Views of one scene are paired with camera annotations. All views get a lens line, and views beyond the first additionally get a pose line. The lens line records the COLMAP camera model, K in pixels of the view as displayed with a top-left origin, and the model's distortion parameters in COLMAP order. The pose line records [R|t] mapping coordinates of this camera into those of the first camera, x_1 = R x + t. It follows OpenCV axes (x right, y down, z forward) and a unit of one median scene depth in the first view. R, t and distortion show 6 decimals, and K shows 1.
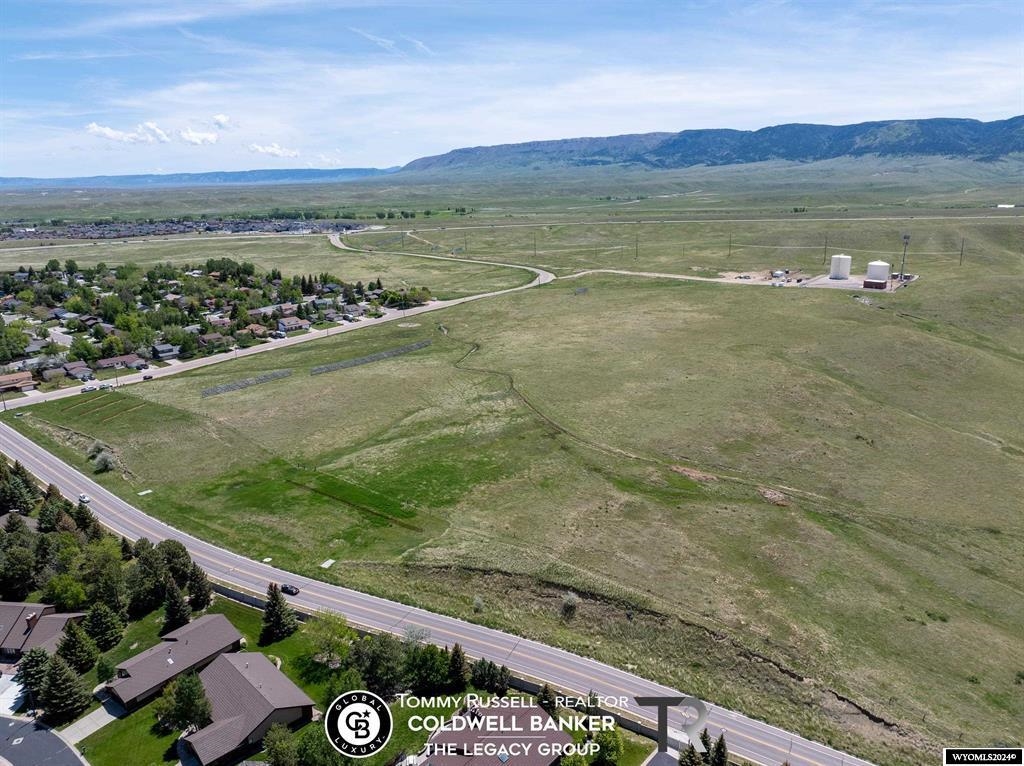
lens RADIAL K [[715.6, 0, 512.0], [0, 715.6, 383.0], [0, 0, 1]] dist [-0.045283, 0.027051]
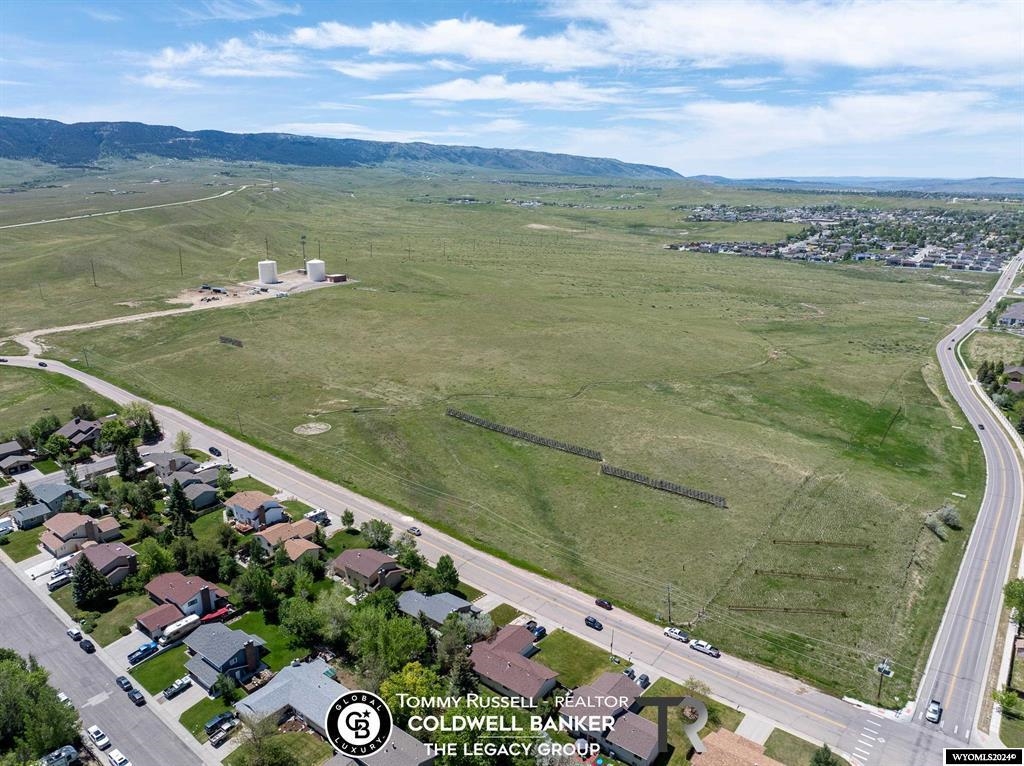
lens RADIAL K [[718.8, 0, 507.0], [0, 718.8, 385.7], [0, 0, 1]] dist [-0.032145, 0.004357]
pose [[-0.013478, -0.277958, 0.960499, -0.051406], [0.274883, 0.922545, 0.270832, -0.016540], [-0.961383, 0.267675, 0.063972, 0.052930]]
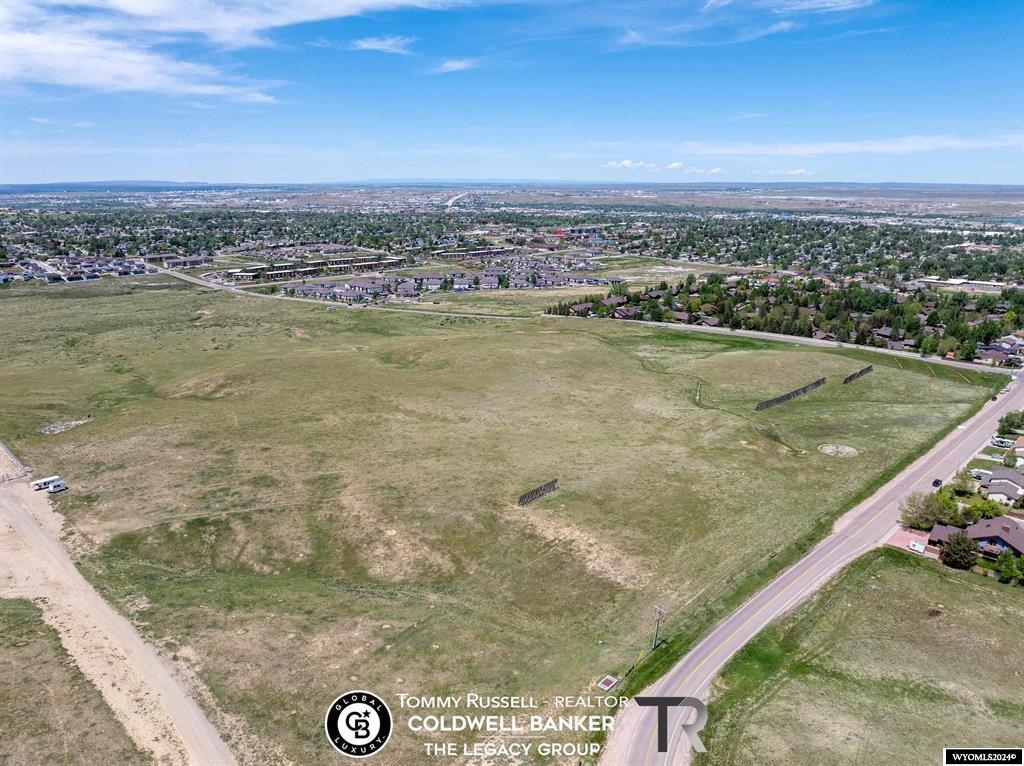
lens RADIAL K [[728.0, 0, 509.4], [0, 728.0, 373.7], [0, 0, 1]] dist [-0.047685, 0.023124]
pose [[-0.996962, -0.021940, 0.074736, 0.006668], [0.019160, 0.860949, 0.508330, -0.031970], [-0.075497, 0.508218, -0.857913, 0.104255]]
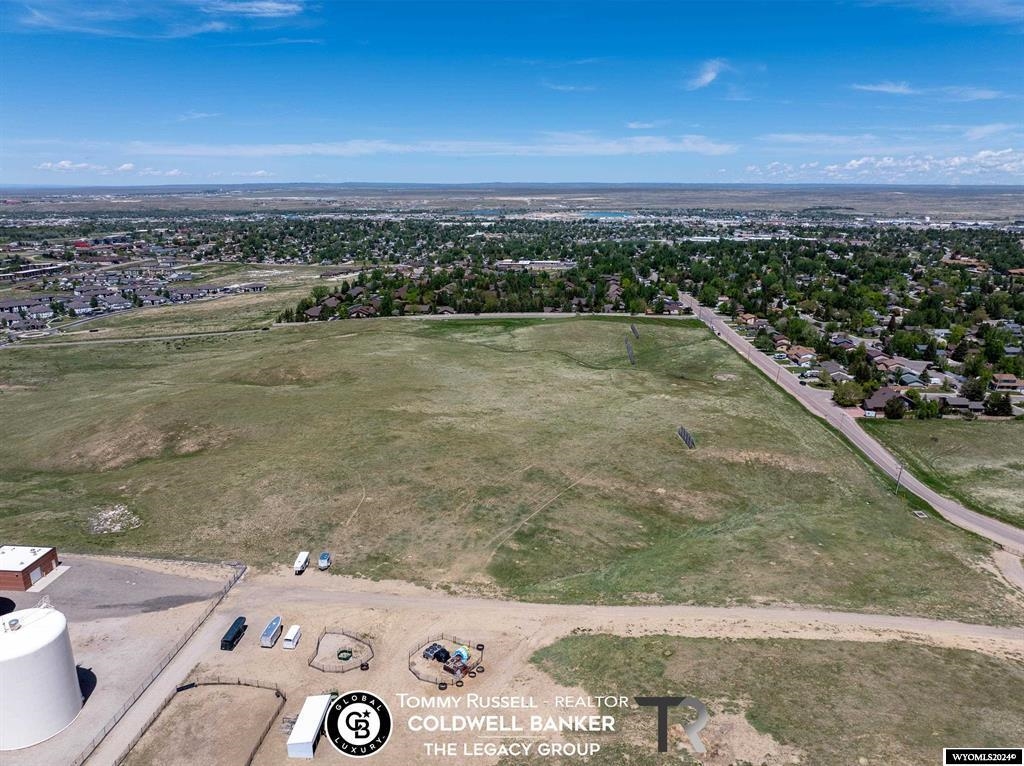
lens RADIAL K [[718.8, 0, 507.0], [0, 718.8, 385.7], [0, 0, 1]] dist [-0.032145, 0.004357]
pose [[-0.814378, 0.153301, -0.559721, 0.038922], [-0.161572, 0.866452, 0.472394, -0.030386], [0.557390, 0.475142, -0.680850, 0.098845]]
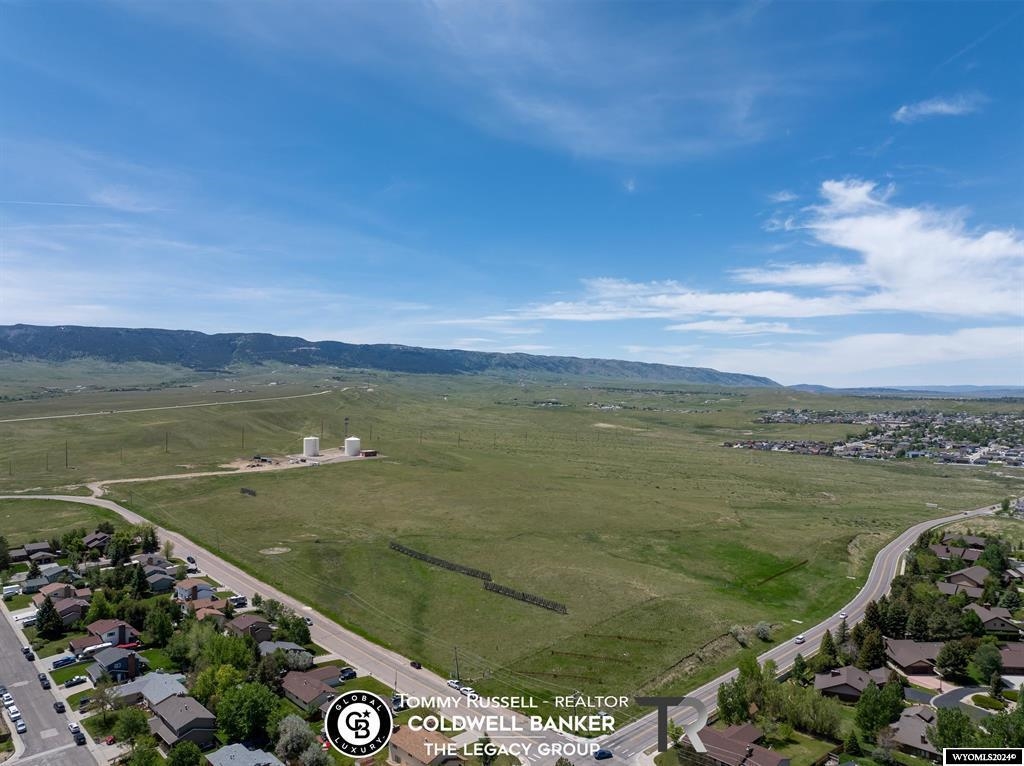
lens RADIAL K [[723.2, 0, 508.3], [0, 723.2, 354.5], [0, 0, 1]] dist [-0.034870, 0.007271]
pose [[0.125900, 0.045038, 0.991020, -0.061642], [0.266352, 0.960755, -0.077500, -0.010807], [-0.955618, 0.273718, 0.108963, 0.041331]]
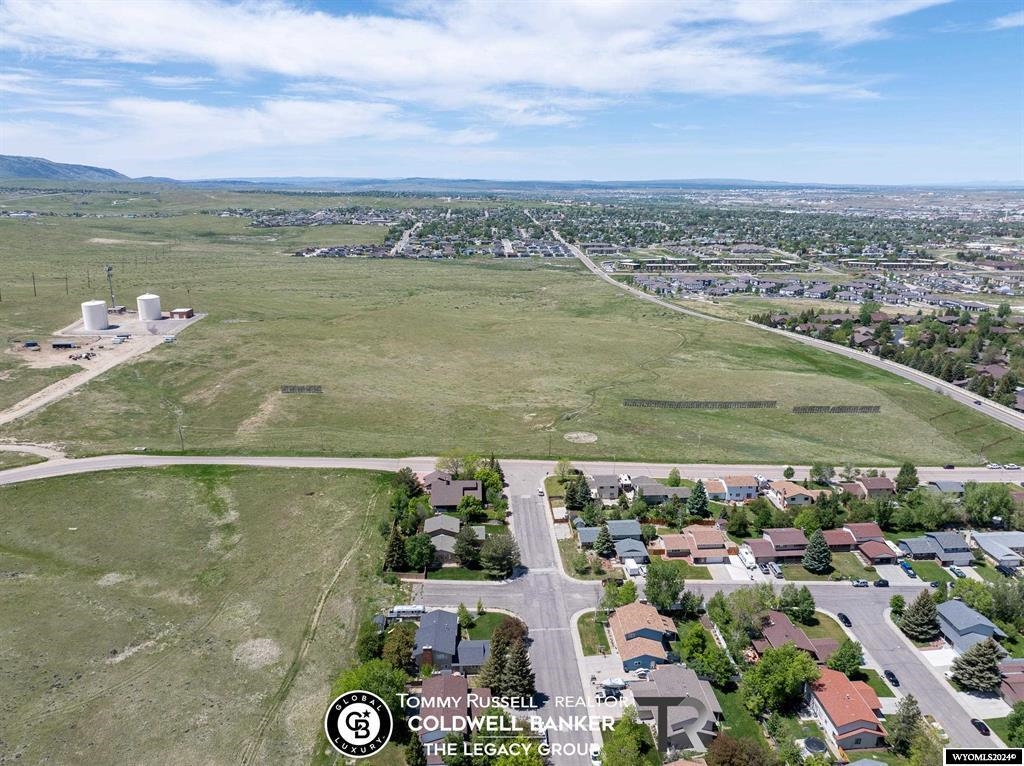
lens RADIAL K [[728.0, 0, 509.4], [0, 728.0, 373.7], [0, 0, 1]] dist [-0.047685, 0.023124]
pose [[-0.670380, -0.194791, 0.715994, -0.040262], [0.198237, 0.882839, 0.425790, -0.030601], [-0.715047, 0.427378, -0.553223, 0.095964]]
